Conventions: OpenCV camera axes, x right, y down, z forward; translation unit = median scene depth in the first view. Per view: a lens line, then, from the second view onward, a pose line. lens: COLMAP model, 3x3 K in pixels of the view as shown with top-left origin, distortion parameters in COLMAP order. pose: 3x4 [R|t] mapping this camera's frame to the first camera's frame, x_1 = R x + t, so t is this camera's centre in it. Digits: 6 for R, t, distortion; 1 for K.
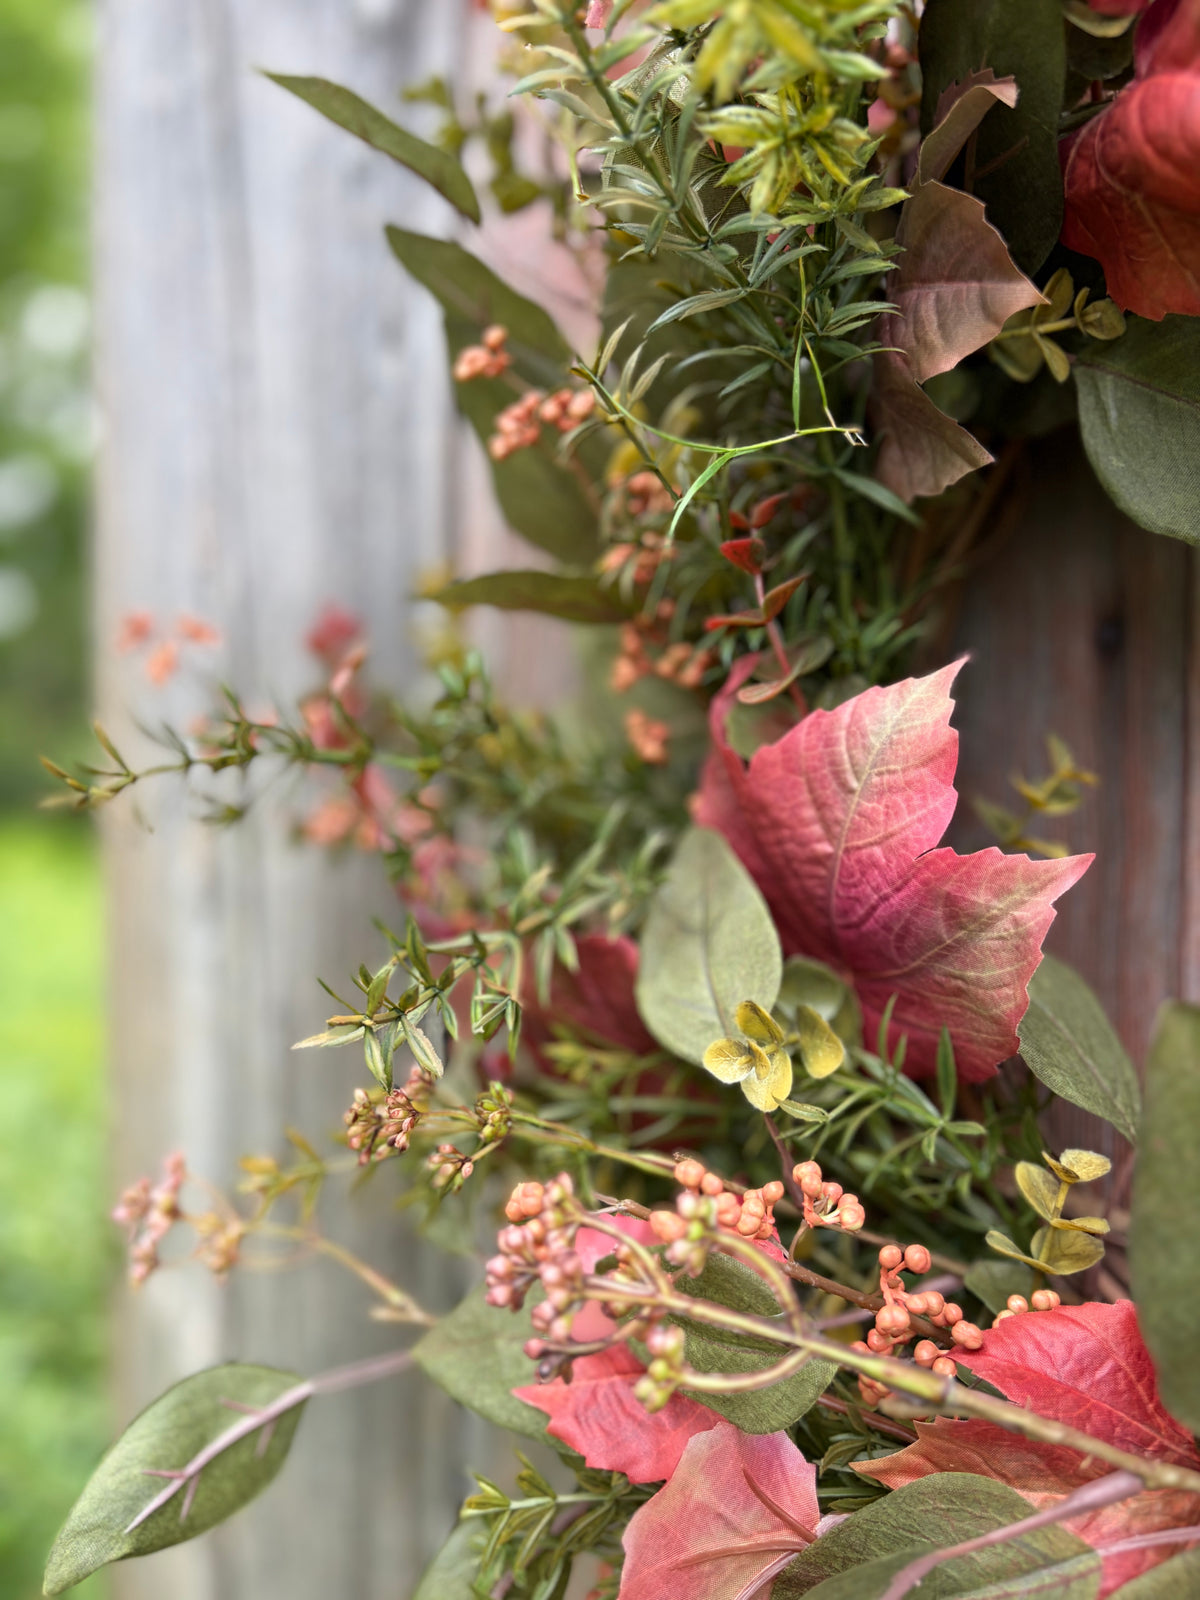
lens RADIAL K [[1231.3, 0, 613.1], [0, 1231.3, 826.1], [0, 0, 1]] dist [0.015118, -0.019350]
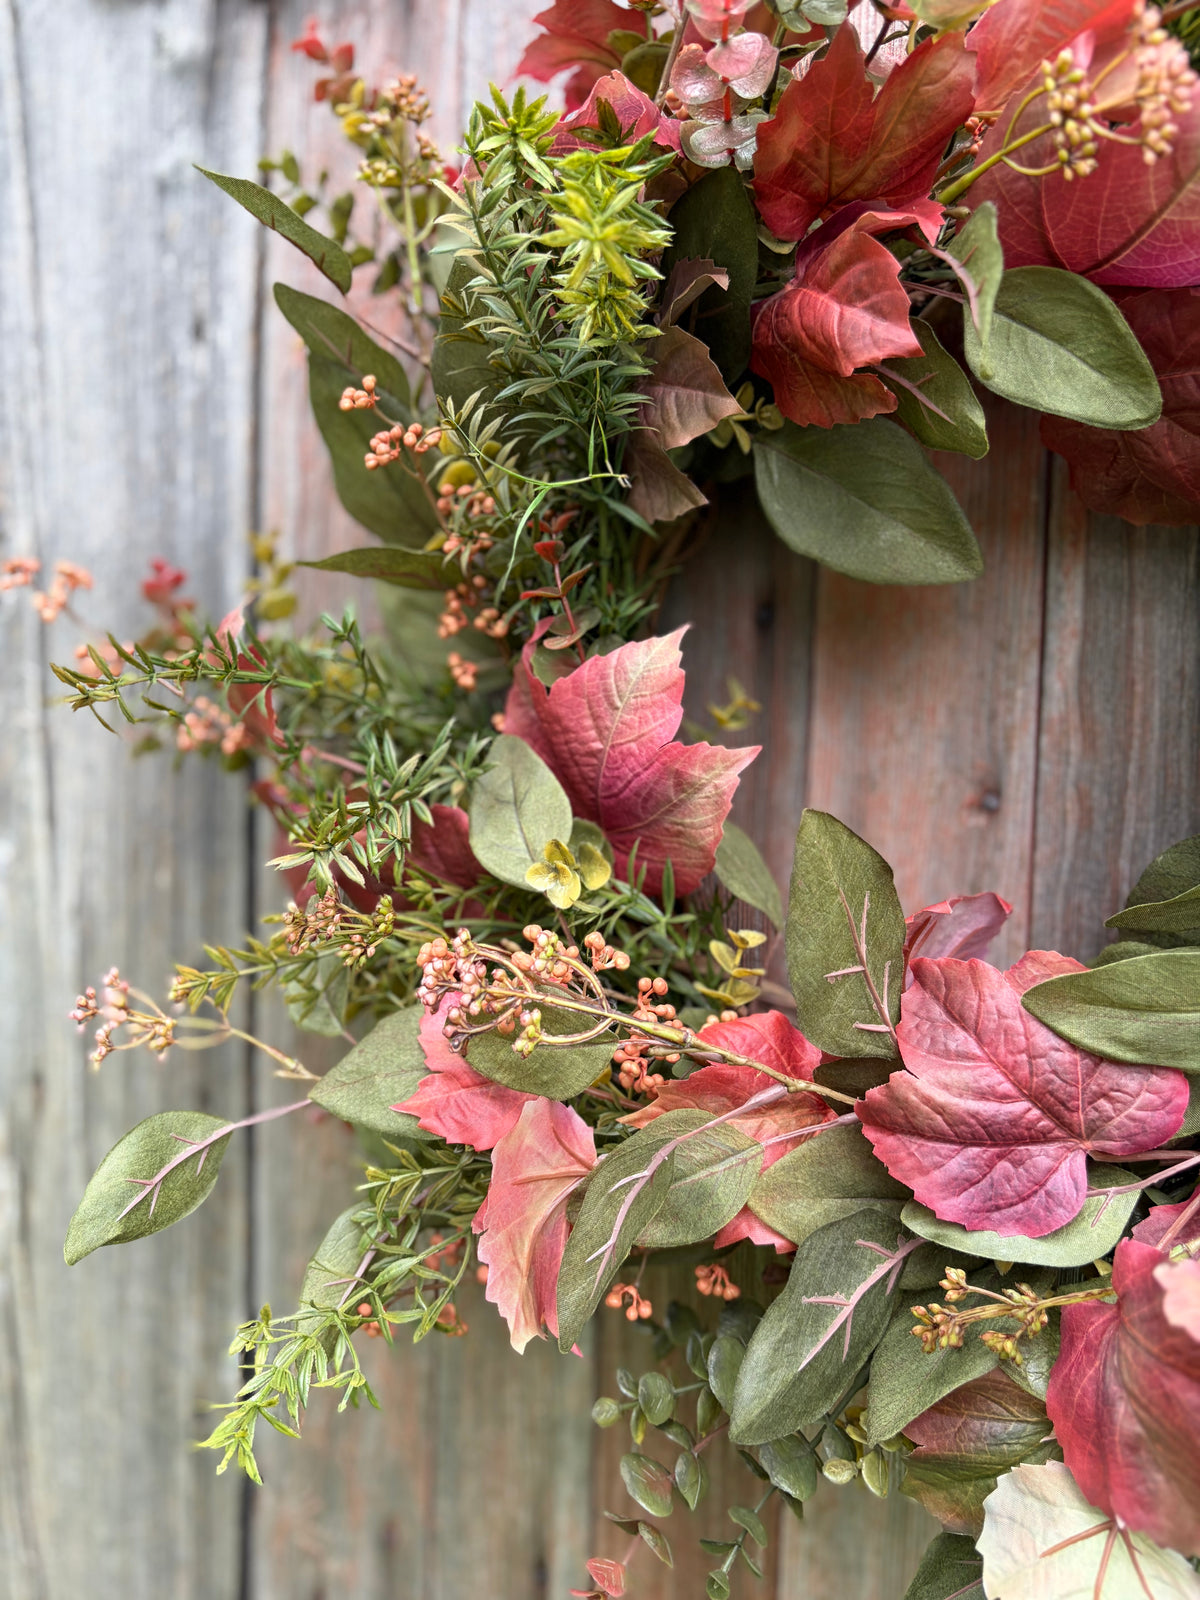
lens RADIAL K [[1231.3, 0, 629.5], [0, 1231.3, 842.3], [0, 0, 1]] dist [0.015118, -0.019350]
pose [[0.958486, -0.002039, 0.285134, -0.240105], [-0.010778, 0.999001, 0.043374, 0.074624], [-0.284937, -0.044647, 0.957506, -0.518143]]
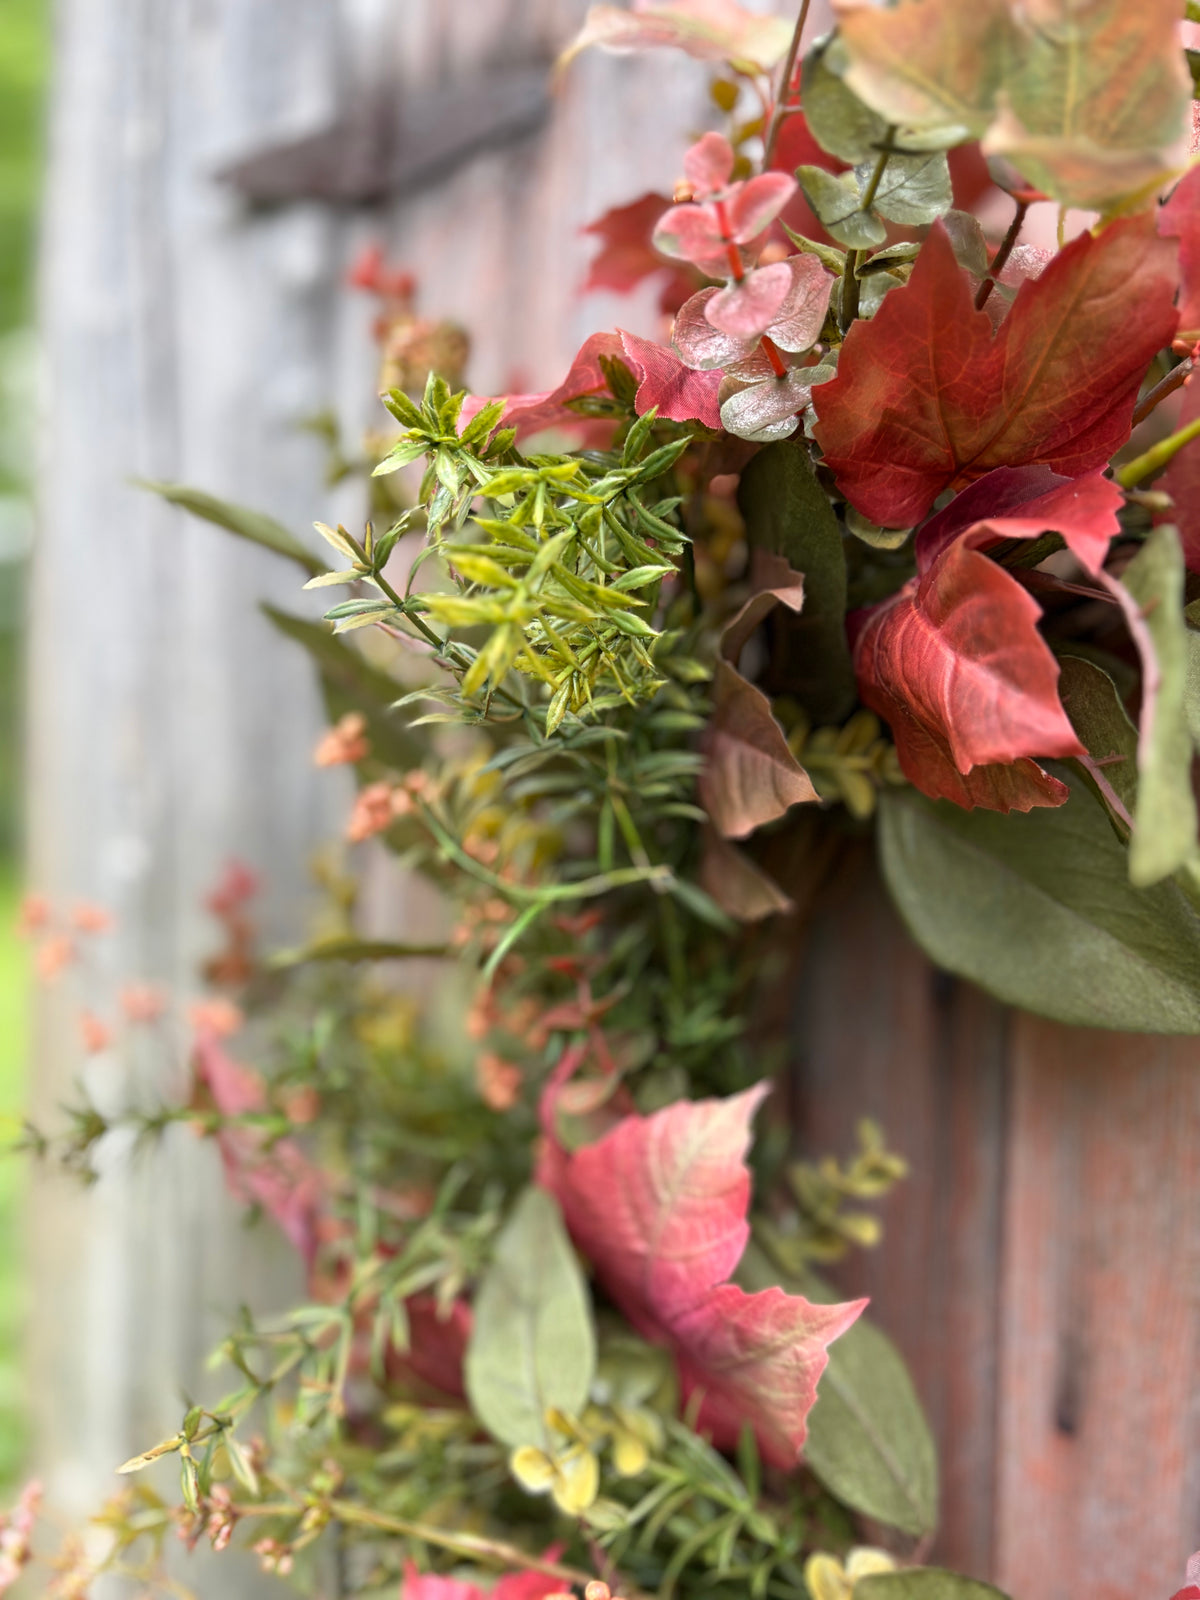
lens RADIAL K [[1231.3, 0, 661.4], [0, 1231.3, 831.8], [0, 0, 1]] dist [0.015118, -0.019350]
pose [[0.998707, 0.020787, 0.046399, 0.138786], [-0.019009, 0.999080, -0.038432, -0.305658], [-0.047155, 0.037500, 0.998183, -0.068668]]
